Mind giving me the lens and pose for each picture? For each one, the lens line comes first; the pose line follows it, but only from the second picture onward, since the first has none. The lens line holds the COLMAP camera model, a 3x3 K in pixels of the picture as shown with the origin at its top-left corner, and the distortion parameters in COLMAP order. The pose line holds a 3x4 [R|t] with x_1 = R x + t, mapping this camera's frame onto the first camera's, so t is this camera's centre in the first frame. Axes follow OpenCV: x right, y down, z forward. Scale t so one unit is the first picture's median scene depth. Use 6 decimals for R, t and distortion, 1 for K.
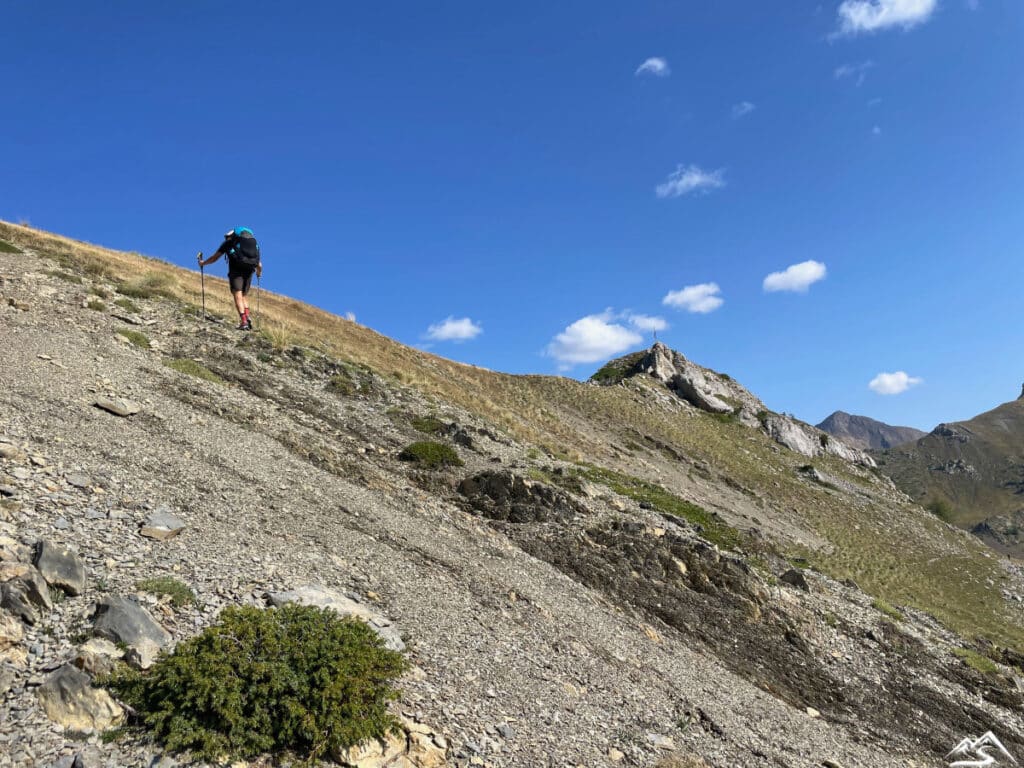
lens RADIAL K [[774.9, 0, 509.4], [0, 774.9, 382.1], [0, 0, 1]] dist [0.005606, -0.000909]
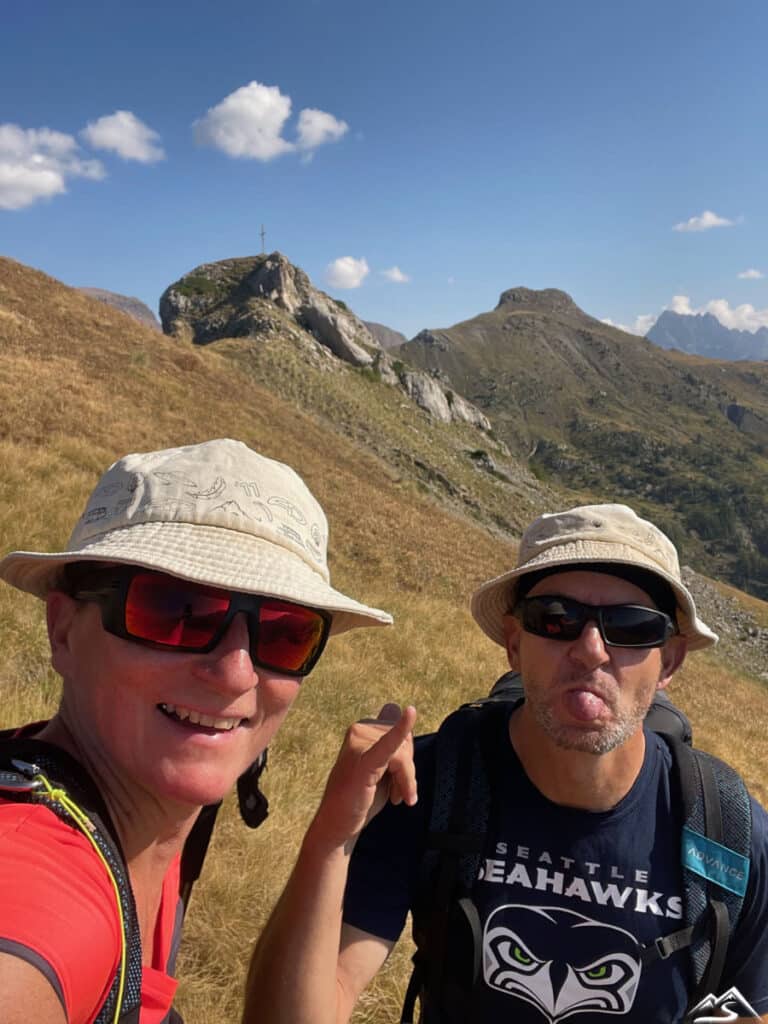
lens RADIAL K [[902.8, 0, 383.1], [0, 902.8, 512.3], [0, 0, 1]] dist [0.041172, 0.000706]
pose [[0.880854, -0.009118, 0.473299, -0.128831], [-0.126399, 0.958985, 0.253716, -0.048465], [-0.456200, -0.283311, 0.843573, 0.188959]]
